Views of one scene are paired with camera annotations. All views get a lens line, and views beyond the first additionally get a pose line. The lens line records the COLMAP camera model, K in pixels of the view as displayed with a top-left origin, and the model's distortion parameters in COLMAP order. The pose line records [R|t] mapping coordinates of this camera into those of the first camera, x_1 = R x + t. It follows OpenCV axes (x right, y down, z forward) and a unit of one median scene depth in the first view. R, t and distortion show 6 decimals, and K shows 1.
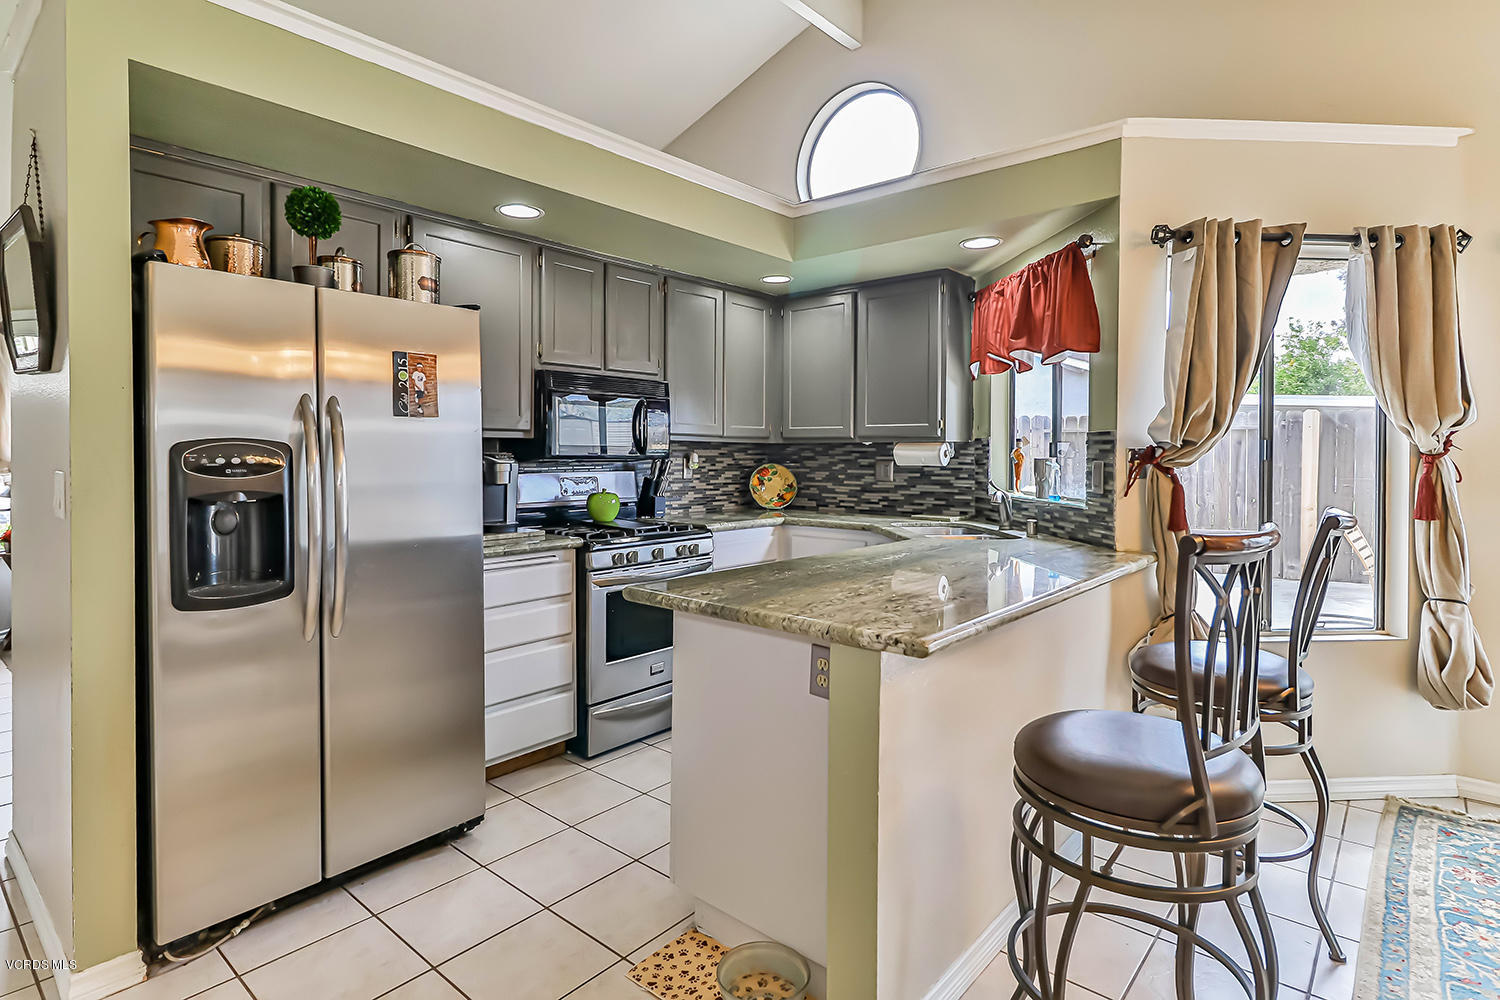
lens RADIAL K [[783.2, 0, 746.3], [0, 783.2, 461.8], [0, 0, 1]] dist [0.000868, -0.001354]
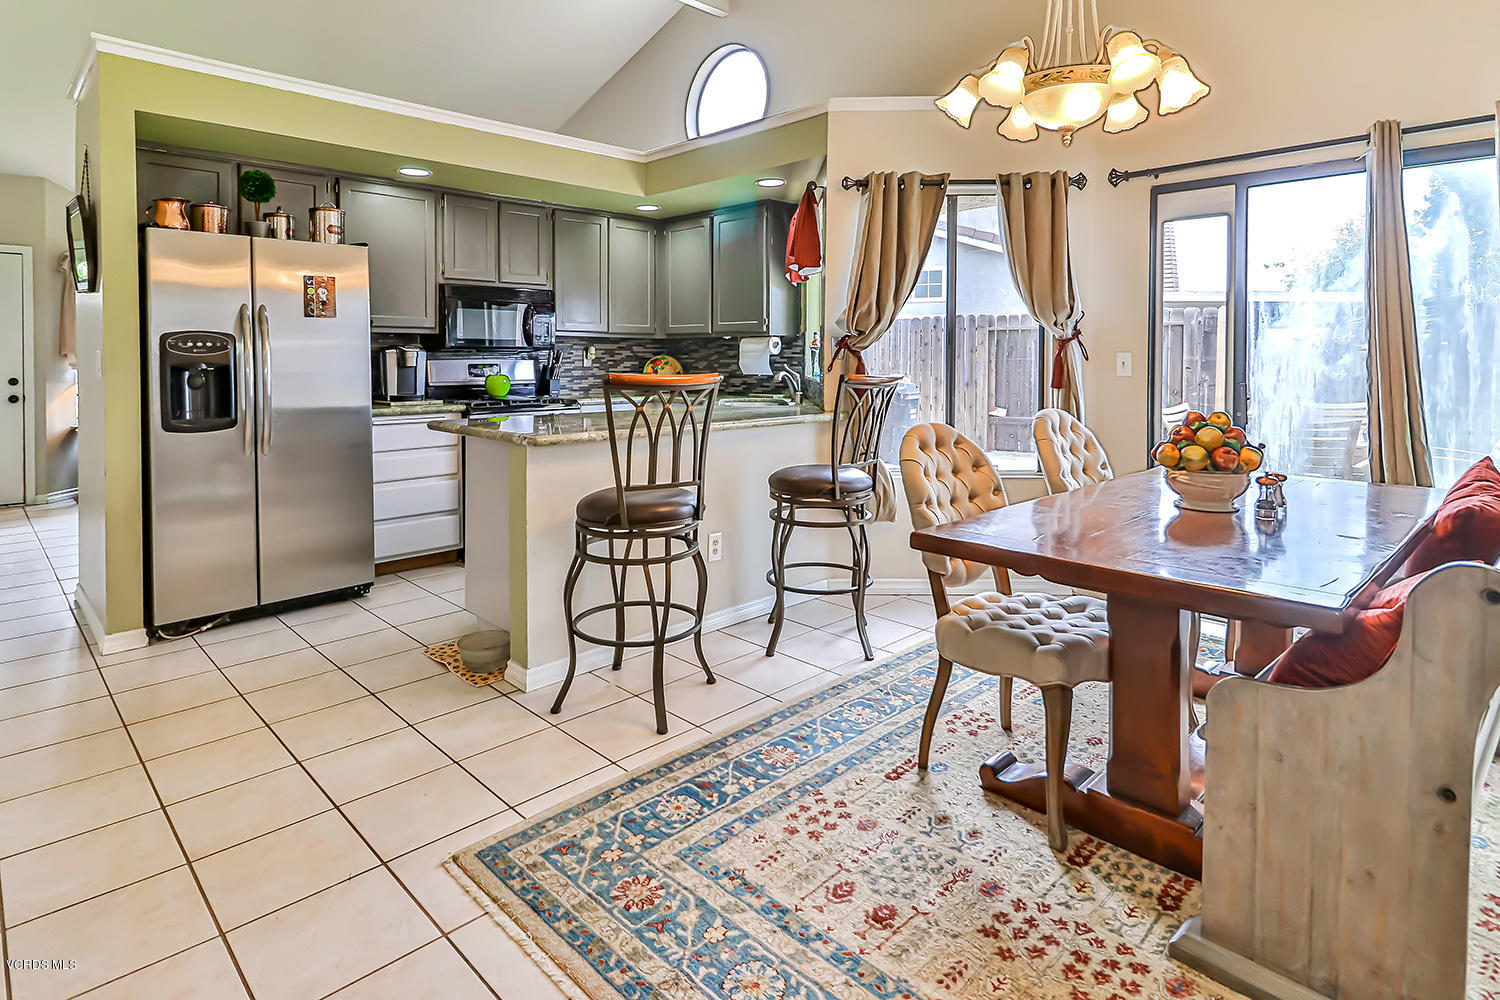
lens RADIAL K [[820.6, 0, 748.4], [0, 820.6, 371.9], [0, 0, 1]] dist [0.004699, 0.001383]
pose [[0.996138, -0.002214, -0.087779, 0.465826], [0.002785, 0.999976, 0.006390, 0.034180], [0.087762, -0.006610, 0.996120, -0.450164]]
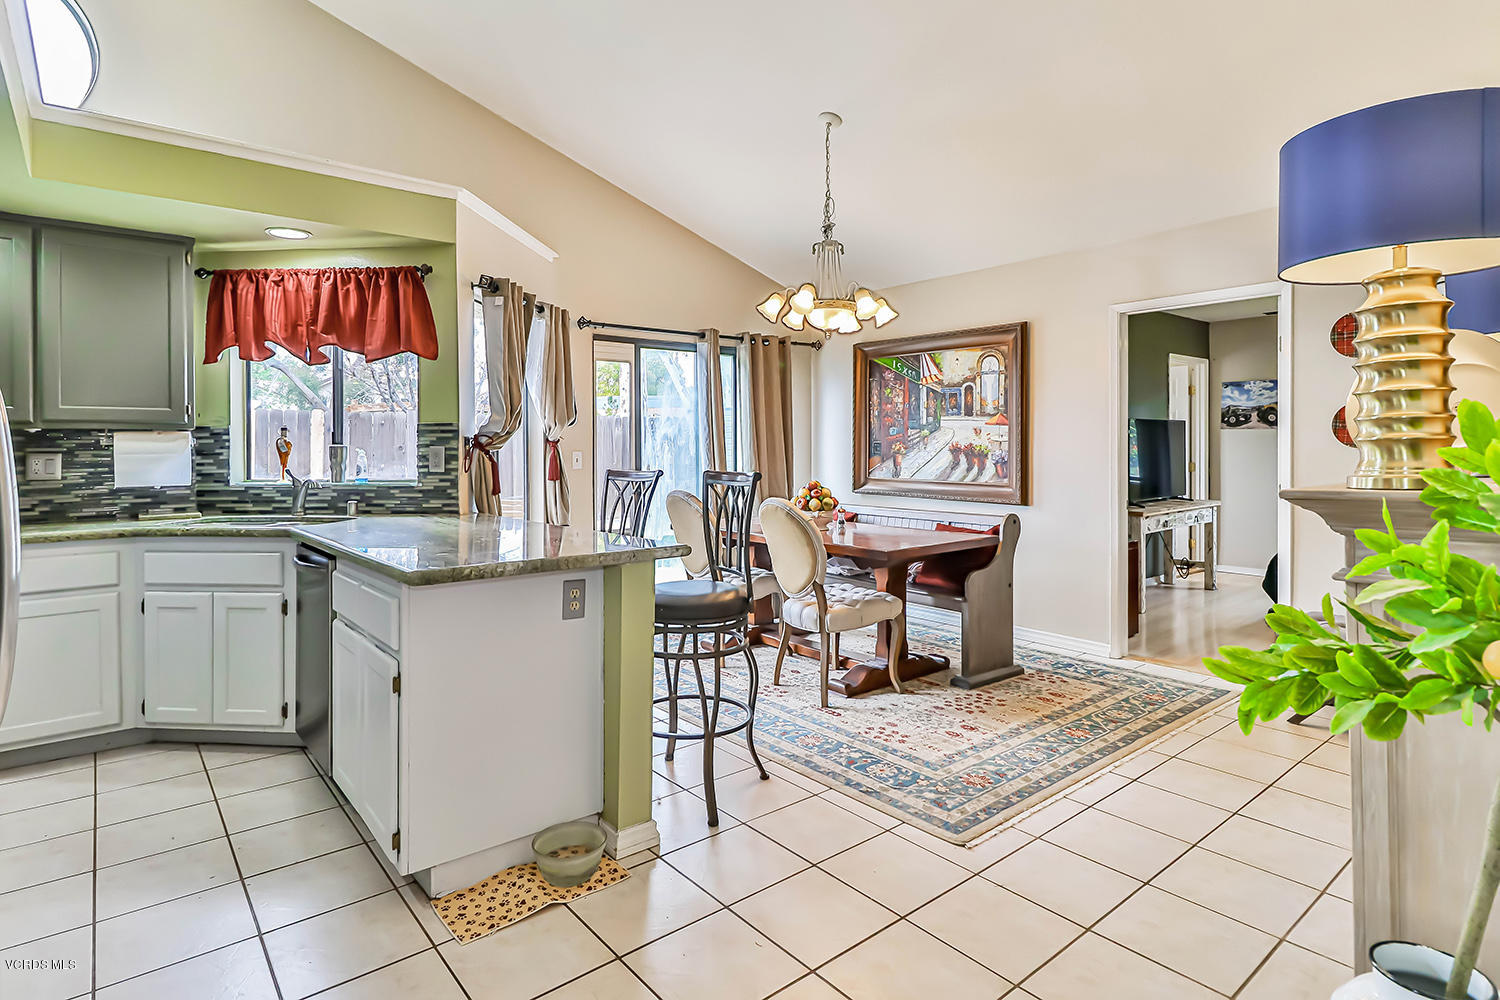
lens RADIAL K [[780.4, 0, 753.9], [0, 780.4, 444.8], [0, 0, 1]] dist [-0.001248, -0.001193]
pose [[0.163212, -0.000458, 0.986591, -0.725552], [0.020920, 0.999777, -0.002997, 0.011319], [-0.986369, 0.021129, 0.163185, 0.297442]]
